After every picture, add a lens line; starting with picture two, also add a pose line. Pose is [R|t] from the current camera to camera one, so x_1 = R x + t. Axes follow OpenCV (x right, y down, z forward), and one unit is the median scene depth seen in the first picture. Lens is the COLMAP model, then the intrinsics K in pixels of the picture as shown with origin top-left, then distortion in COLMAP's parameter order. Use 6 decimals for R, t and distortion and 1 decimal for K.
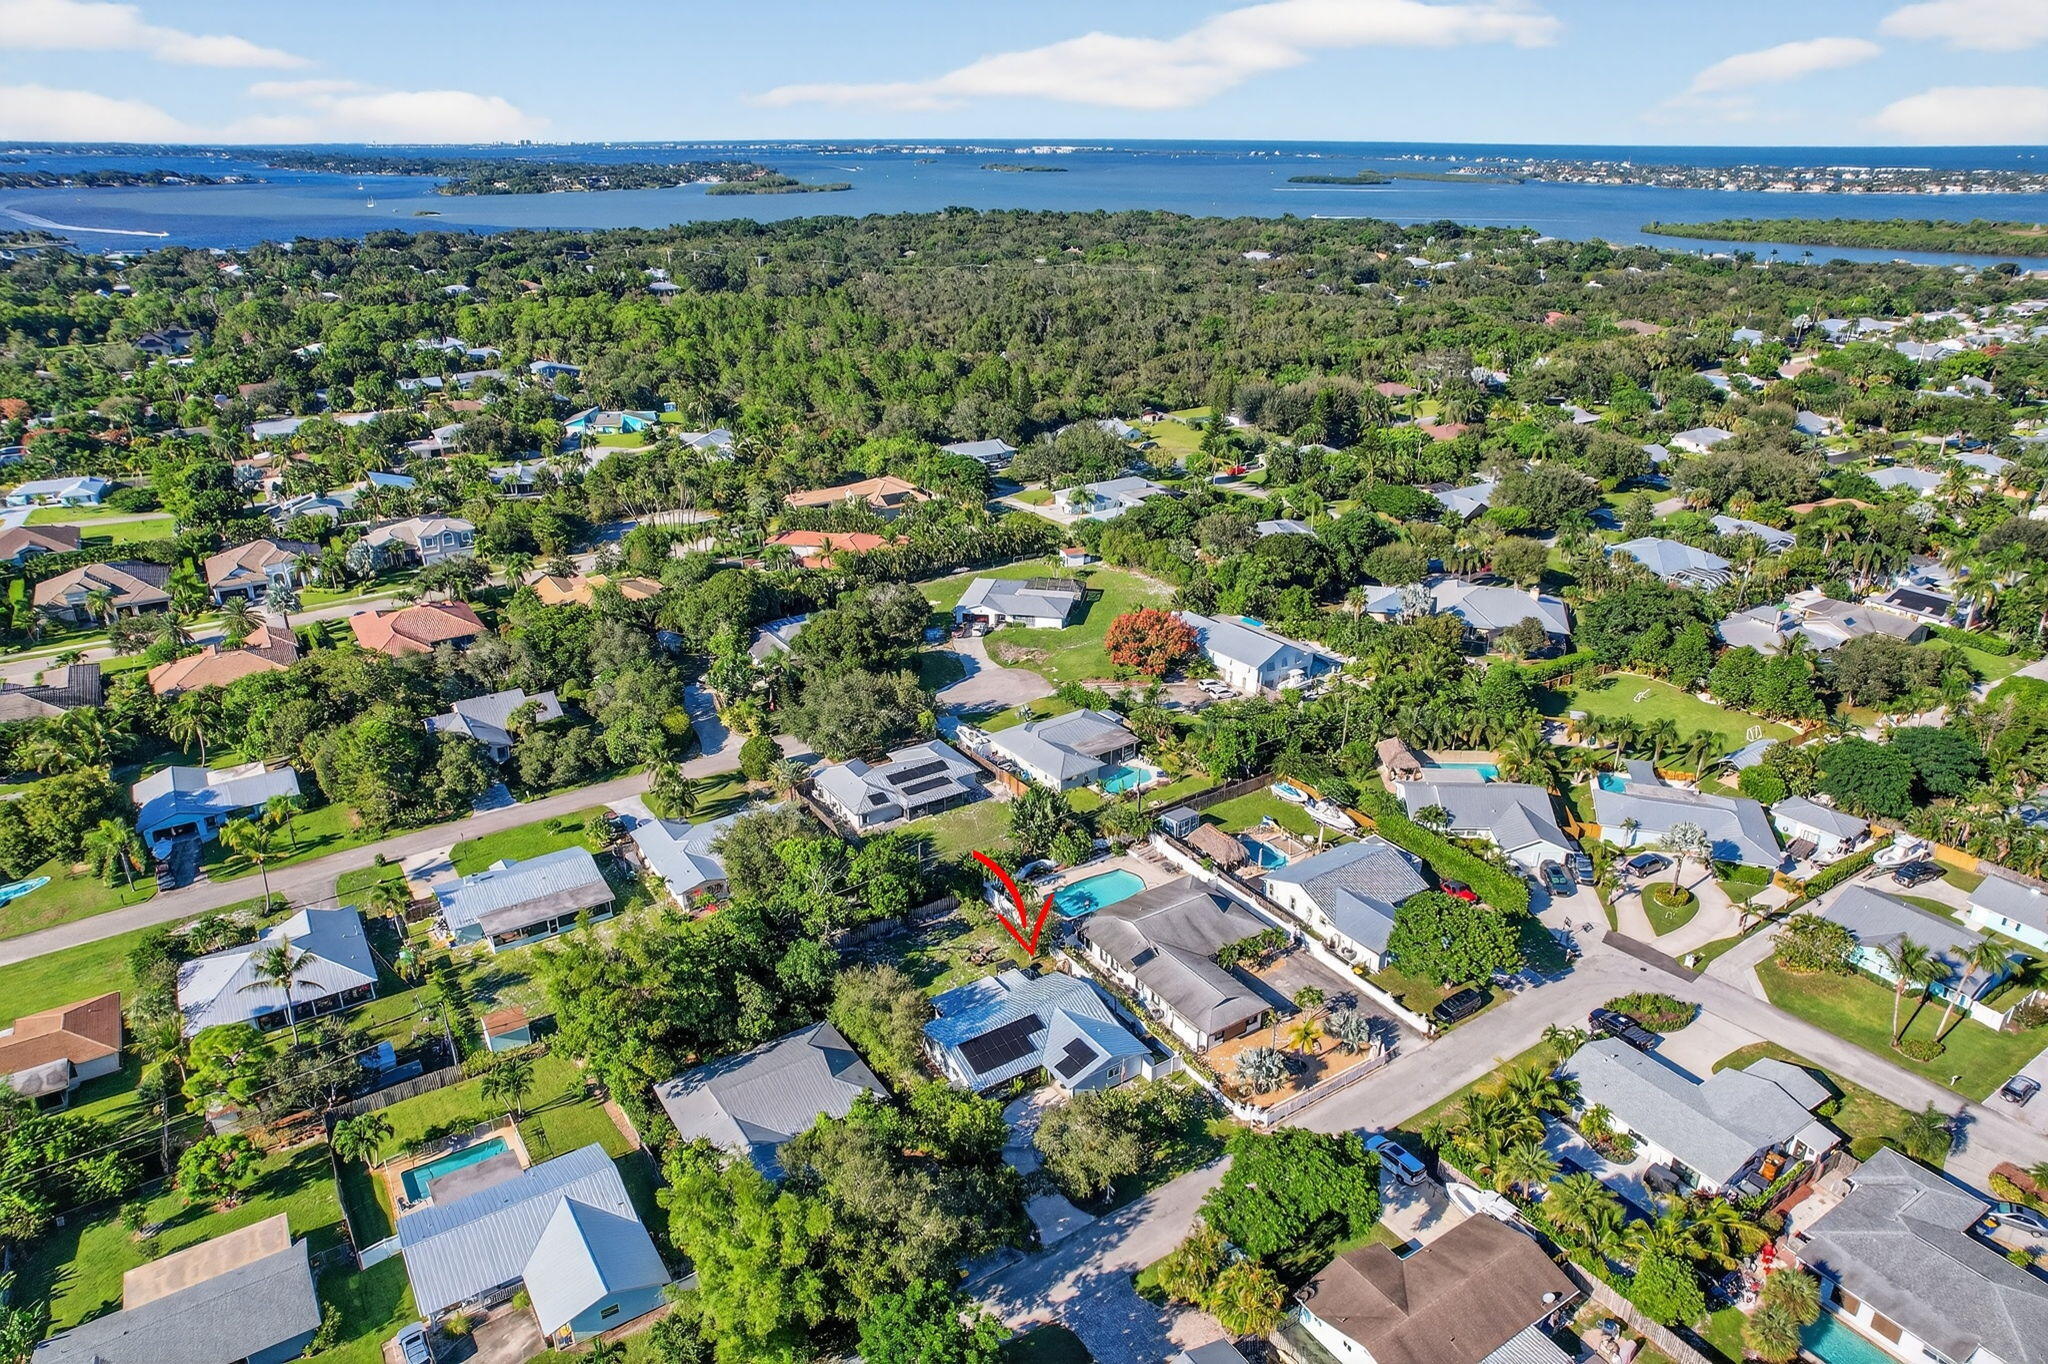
lens RADIAL K [[1319.8, 0, 1033.2], [0, 1319.8, 665.8], [0, 0, 1]] dist [-0.059468, 0.051611]
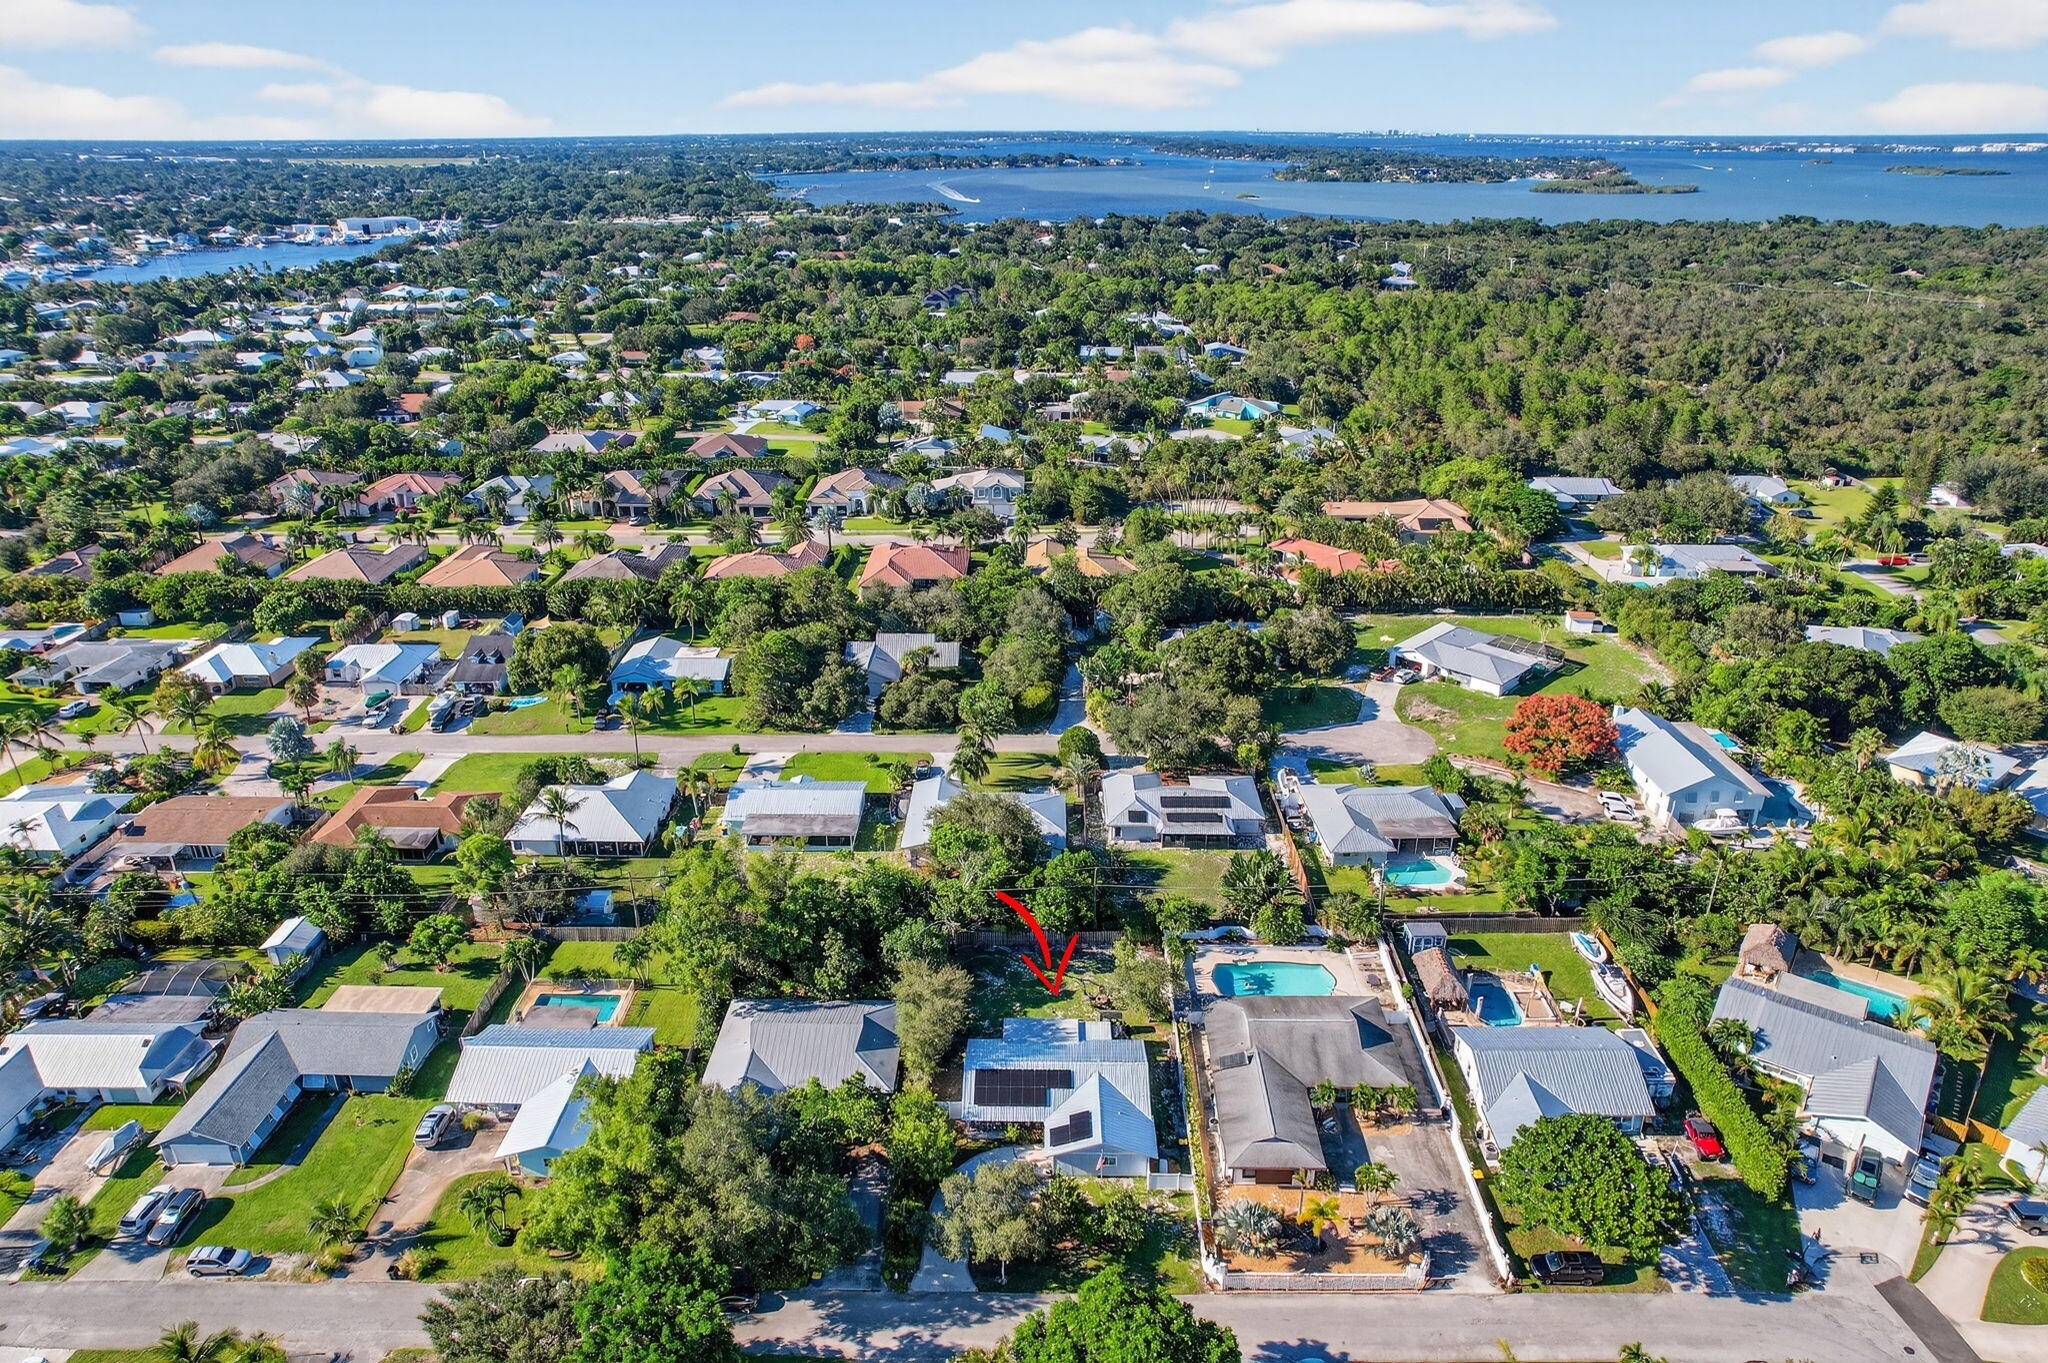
lens RADIAL K [[1319.8, 0, 1028.5], [0, 1319.8, 688.2], [0, 0, 1]] dist [-0.059468, 0.051611]
pose [[0.824138, 0.222821, -0.520718, 0.280439], [-0.212223, 0.973871, 0.080847, -0.048584], [0.525127, 0.043879, 0.849892, 0.122811]]
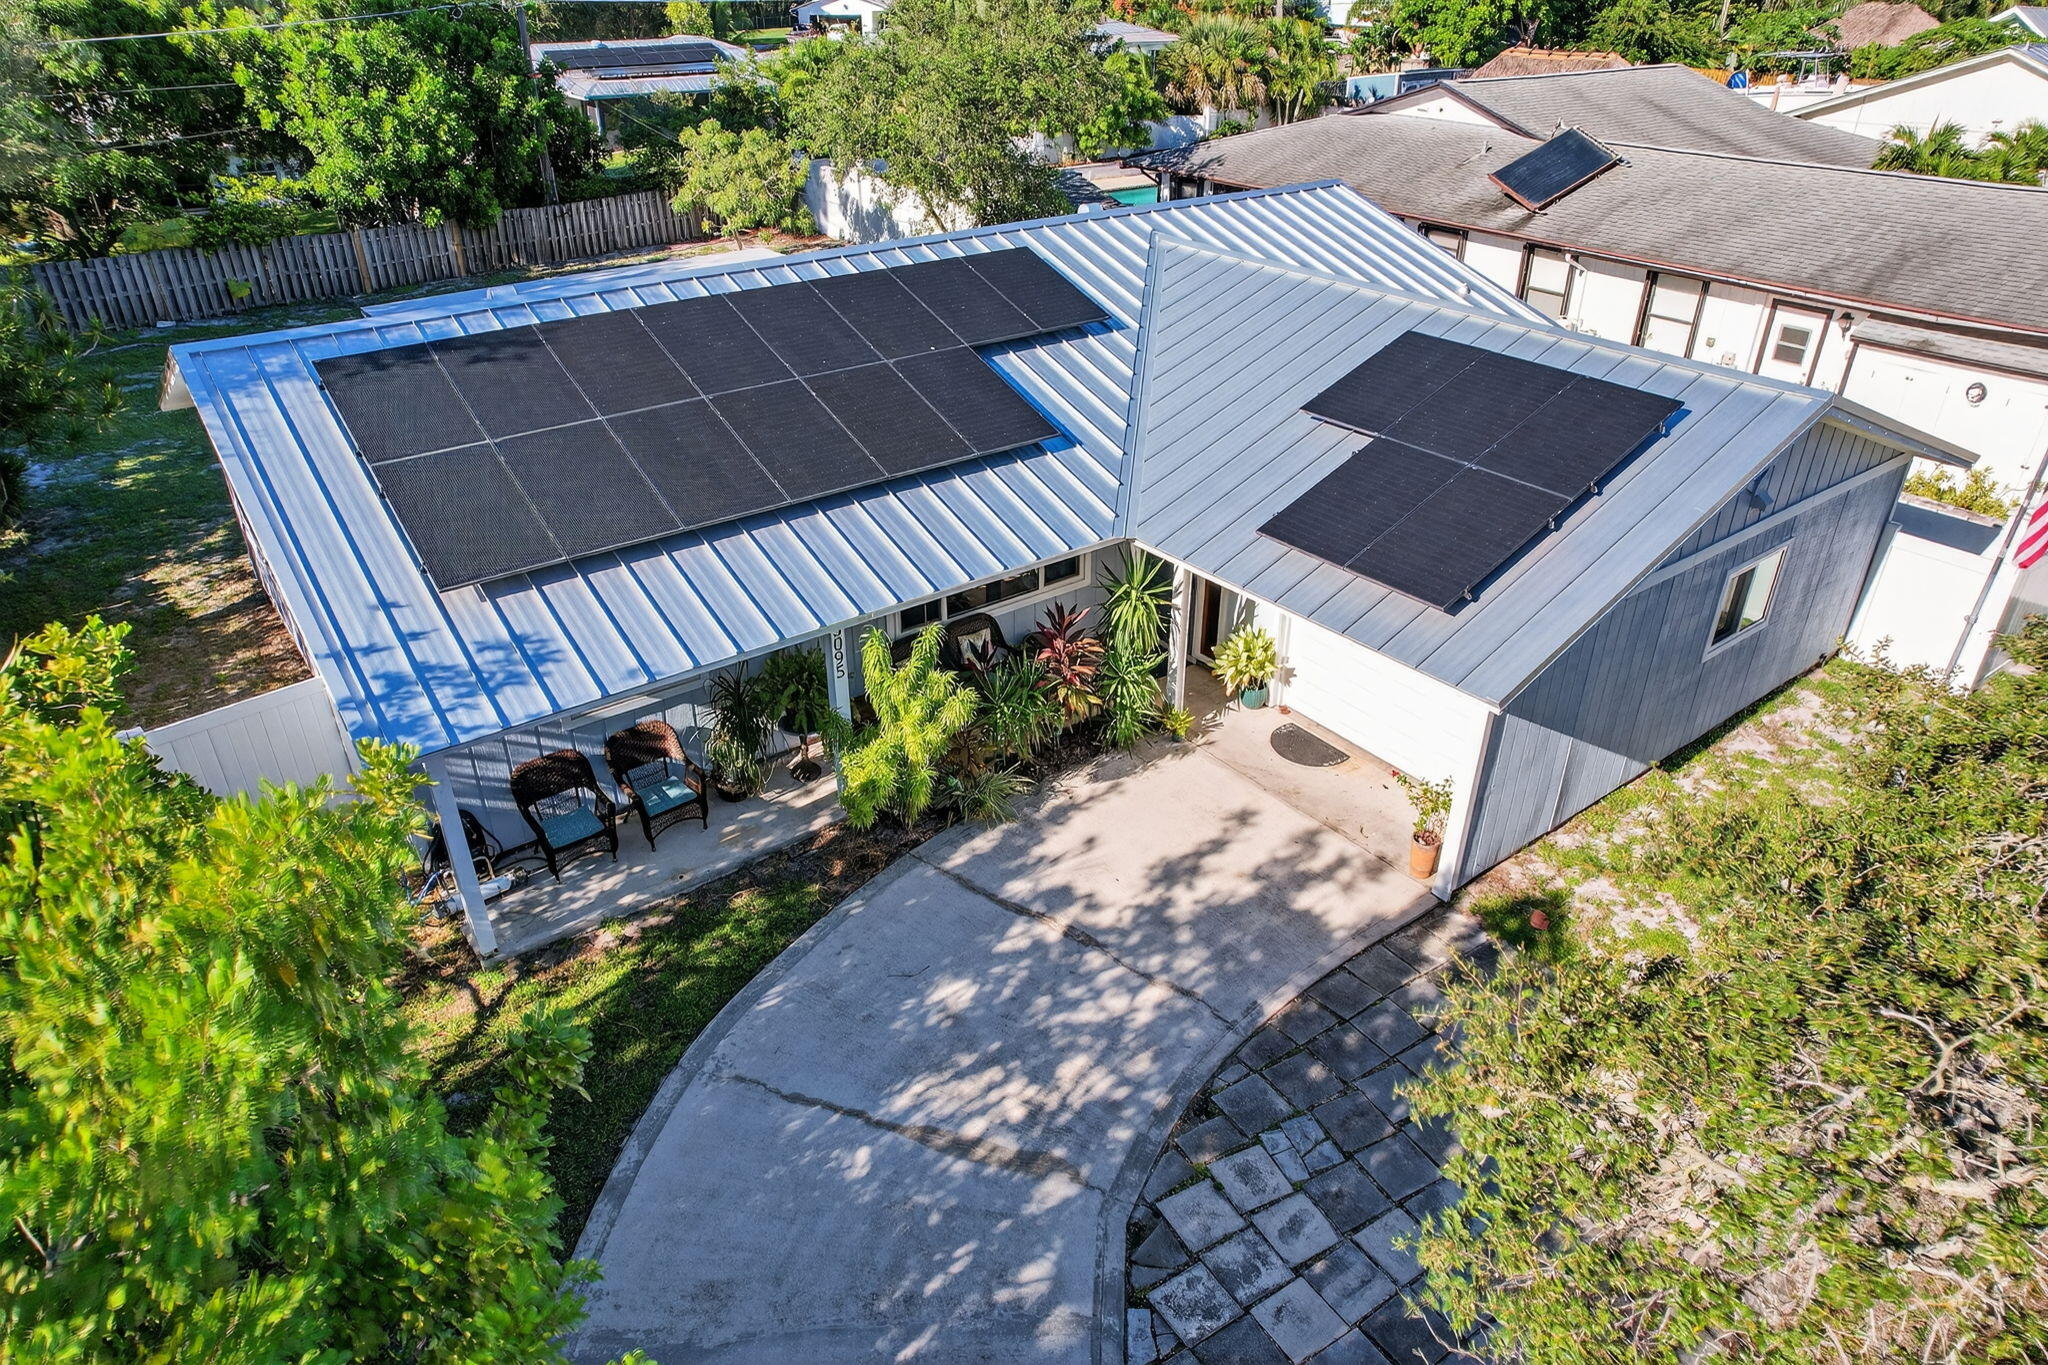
lens RADIAL K [[1319.8, 0, 1026.7], [0, 1319.8, 691.1], [0, 0, 1]] dist [-0.059468, 0.051611]
pose [[0.998012, -0.032399, 0.054062, -0.004990], [0.025154, 0.991238, 0.129672, 0.202754], [-0.057790, -0.128054, 0.990082, 0.599248]]
